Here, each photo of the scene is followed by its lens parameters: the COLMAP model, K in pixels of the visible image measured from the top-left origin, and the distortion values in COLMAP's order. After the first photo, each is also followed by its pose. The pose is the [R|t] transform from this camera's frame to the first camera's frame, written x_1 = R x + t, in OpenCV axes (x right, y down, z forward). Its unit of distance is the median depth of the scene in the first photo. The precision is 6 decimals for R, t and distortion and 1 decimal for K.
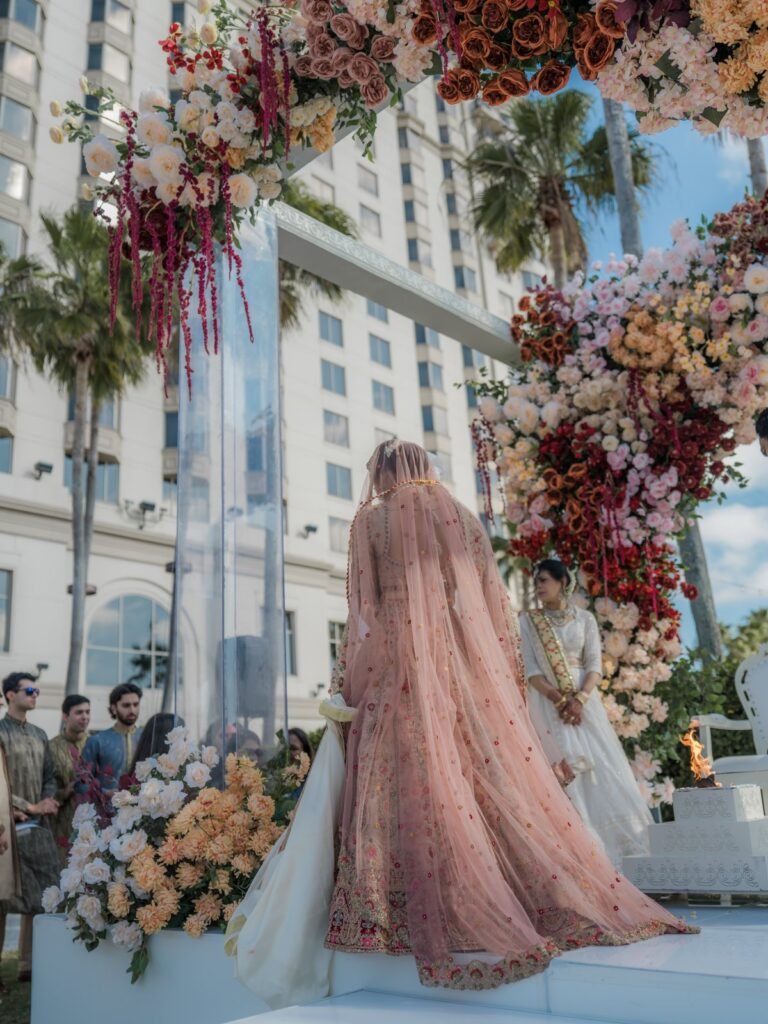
lens RADIAL K [[947.1, 0, 389.0], [0, 947.1, 513.2], [0, 0, 1]] dist [-0.015079, 0.000000]
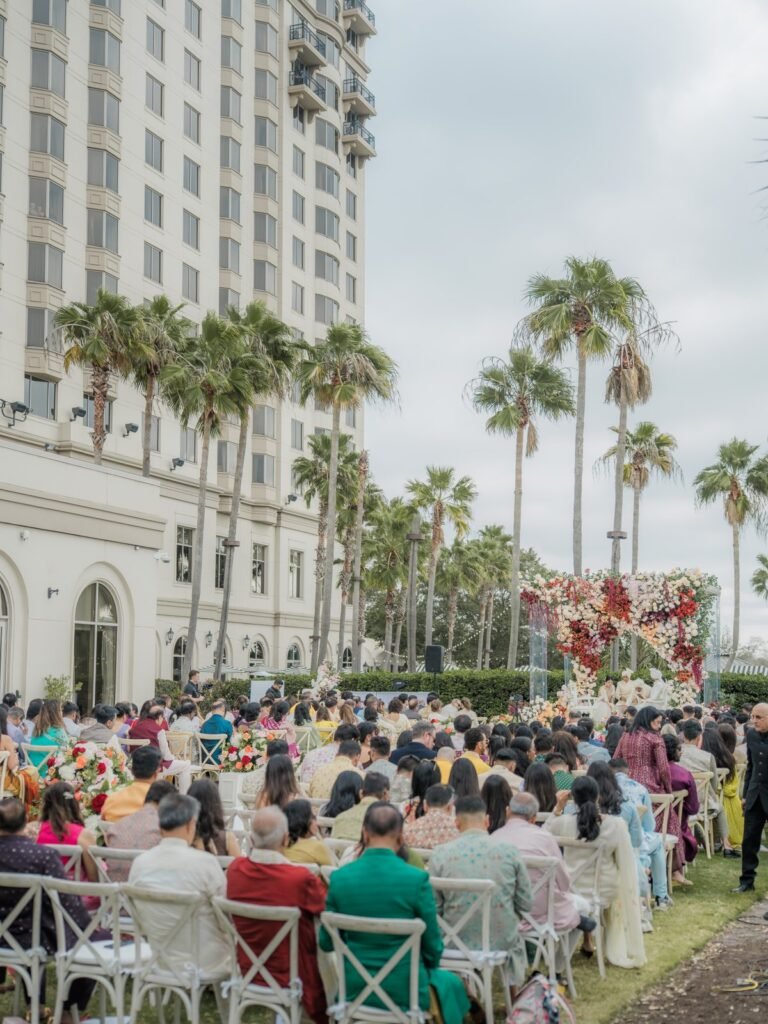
lens RADIAL K [[1406.8, 0, 374.7], [0, 1406.8, 517.9], [0, 0, 1]] dist [0.103668, 0.000000]
pose [[0.937634, 0.114070, 0.328376, -2.774672], [-0.168980, 0.975075, 0.143784, -1.295070], [-0.303790, -0.190305, 0.933539, -4.457056]]
